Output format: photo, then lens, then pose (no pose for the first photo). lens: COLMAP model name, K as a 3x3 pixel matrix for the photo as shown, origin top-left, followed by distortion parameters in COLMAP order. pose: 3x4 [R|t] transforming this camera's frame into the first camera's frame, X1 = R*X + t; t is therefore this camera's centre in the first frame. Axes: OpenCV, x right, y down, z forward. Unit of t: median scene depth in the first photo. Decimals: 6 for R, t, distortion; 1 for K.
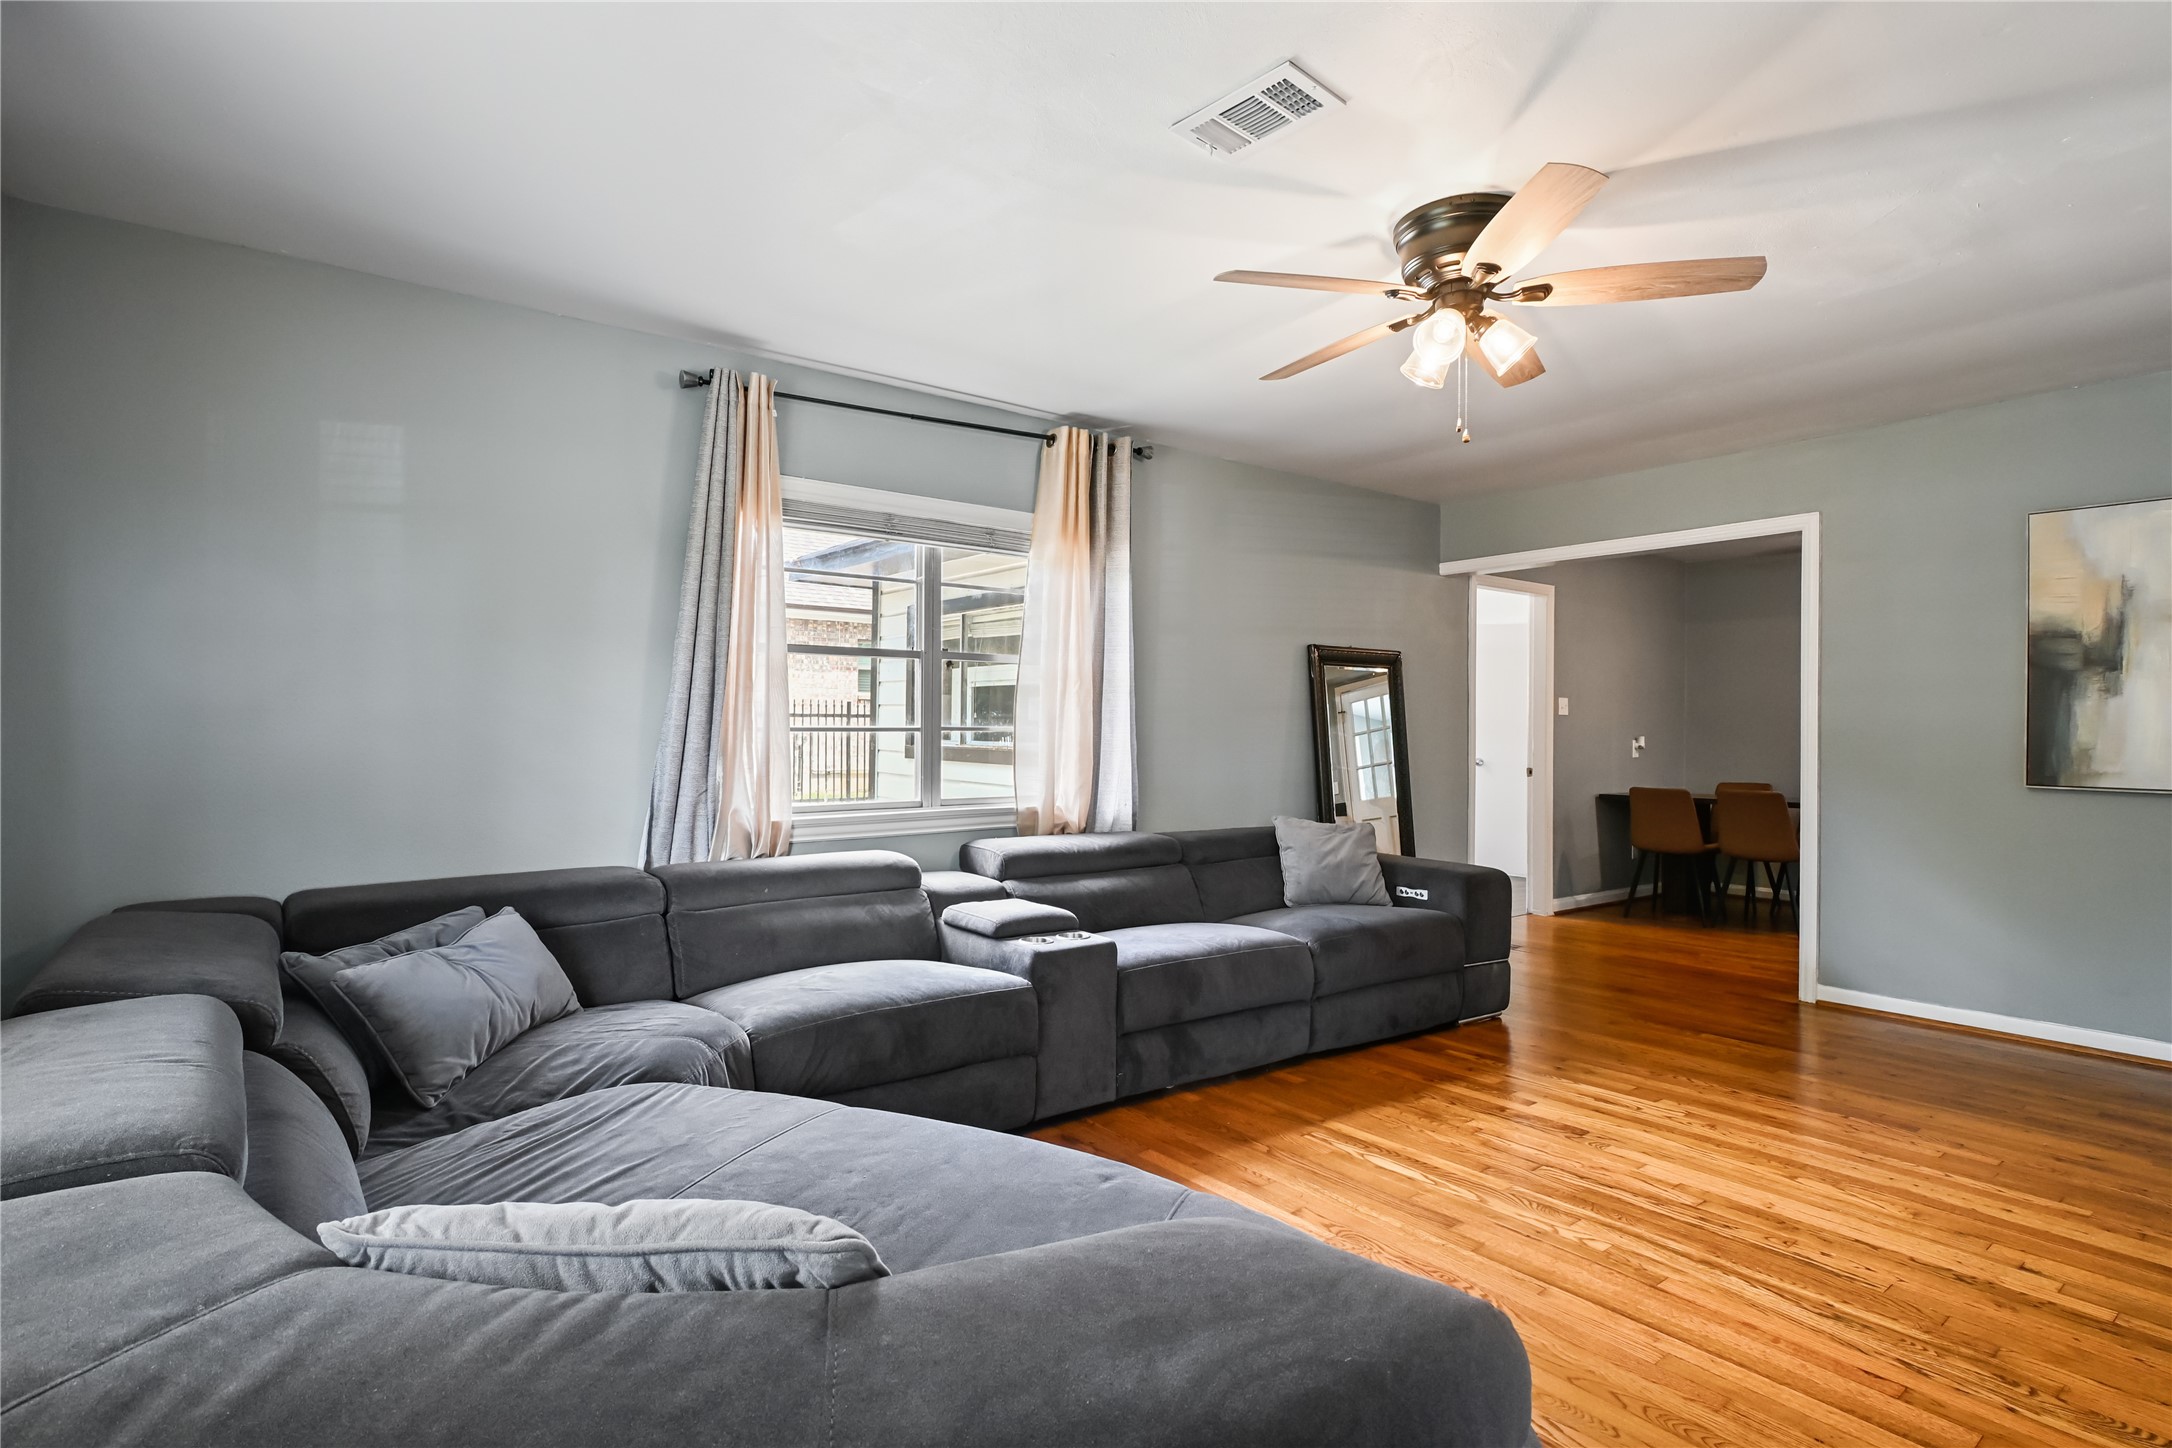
lens RADIAL K [[1103.6, 0, 1078.4], [0, 1103.6, 718.0], [0, 0, 1]] dist [0.001987, -0.000521]
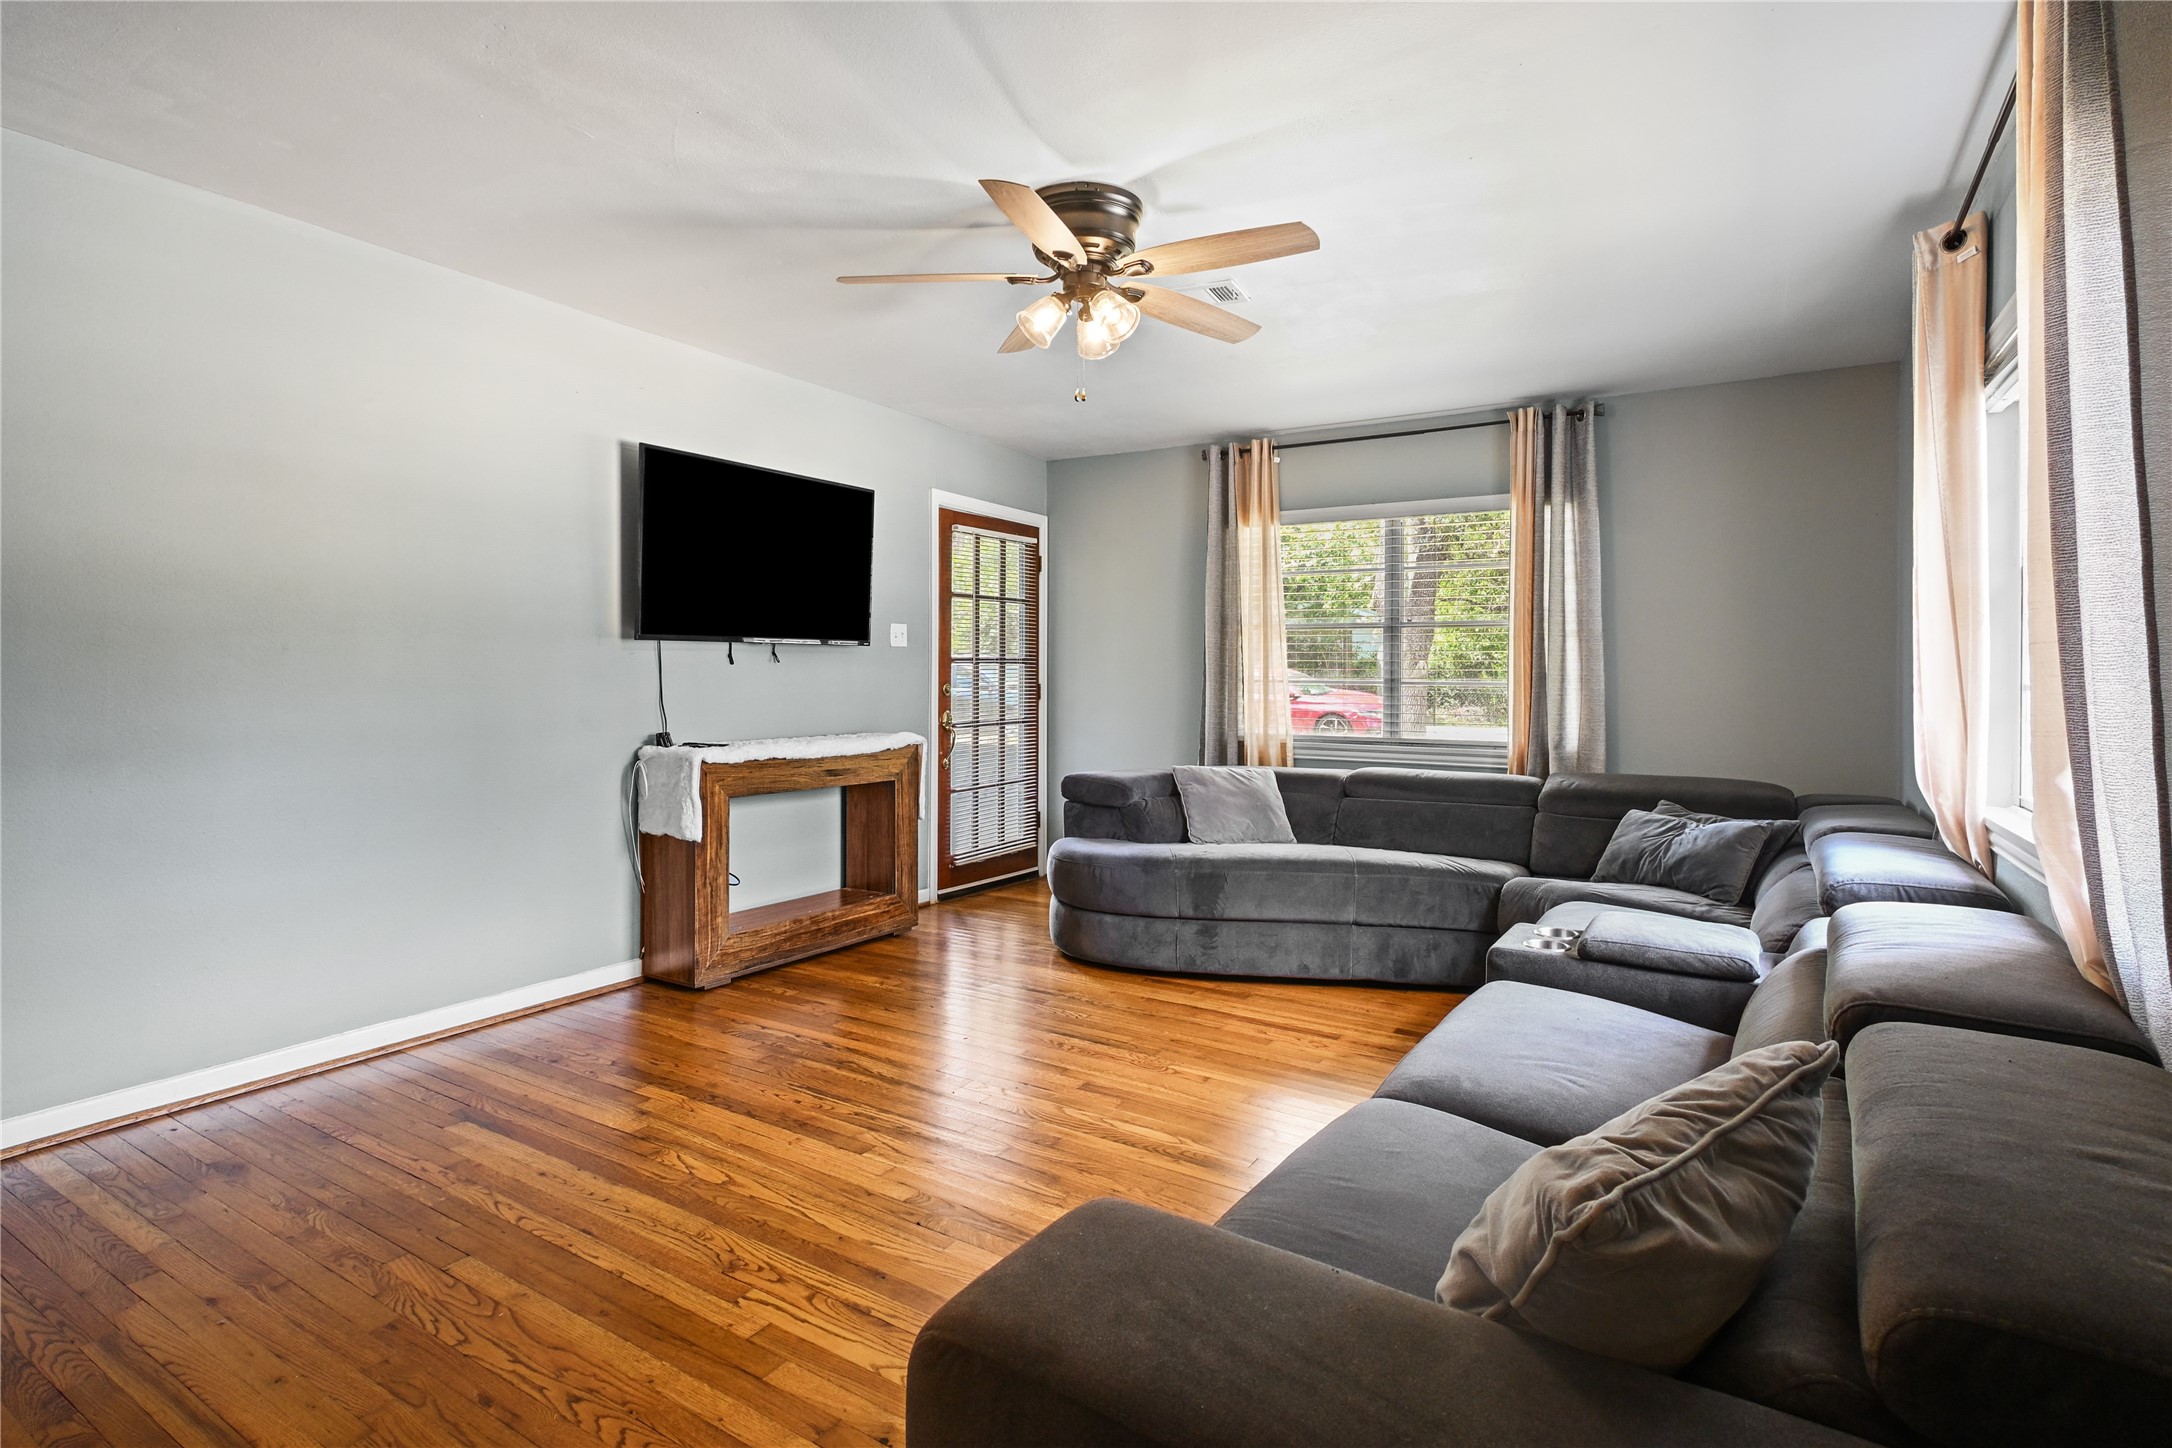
lens RADIAL K [[1103.6, 0, 1084.2], [0, 1103.6, 709.4], [0, 0, 1]] dist [0.001987, -0.000521]
pose [[-0.938148, 0.002593, -0.346225, 0.716300], [-0.007271, 0.999604, 0.027189, 0.012988], [0.346159, 0.028024, -0.937757, 2.008706]]
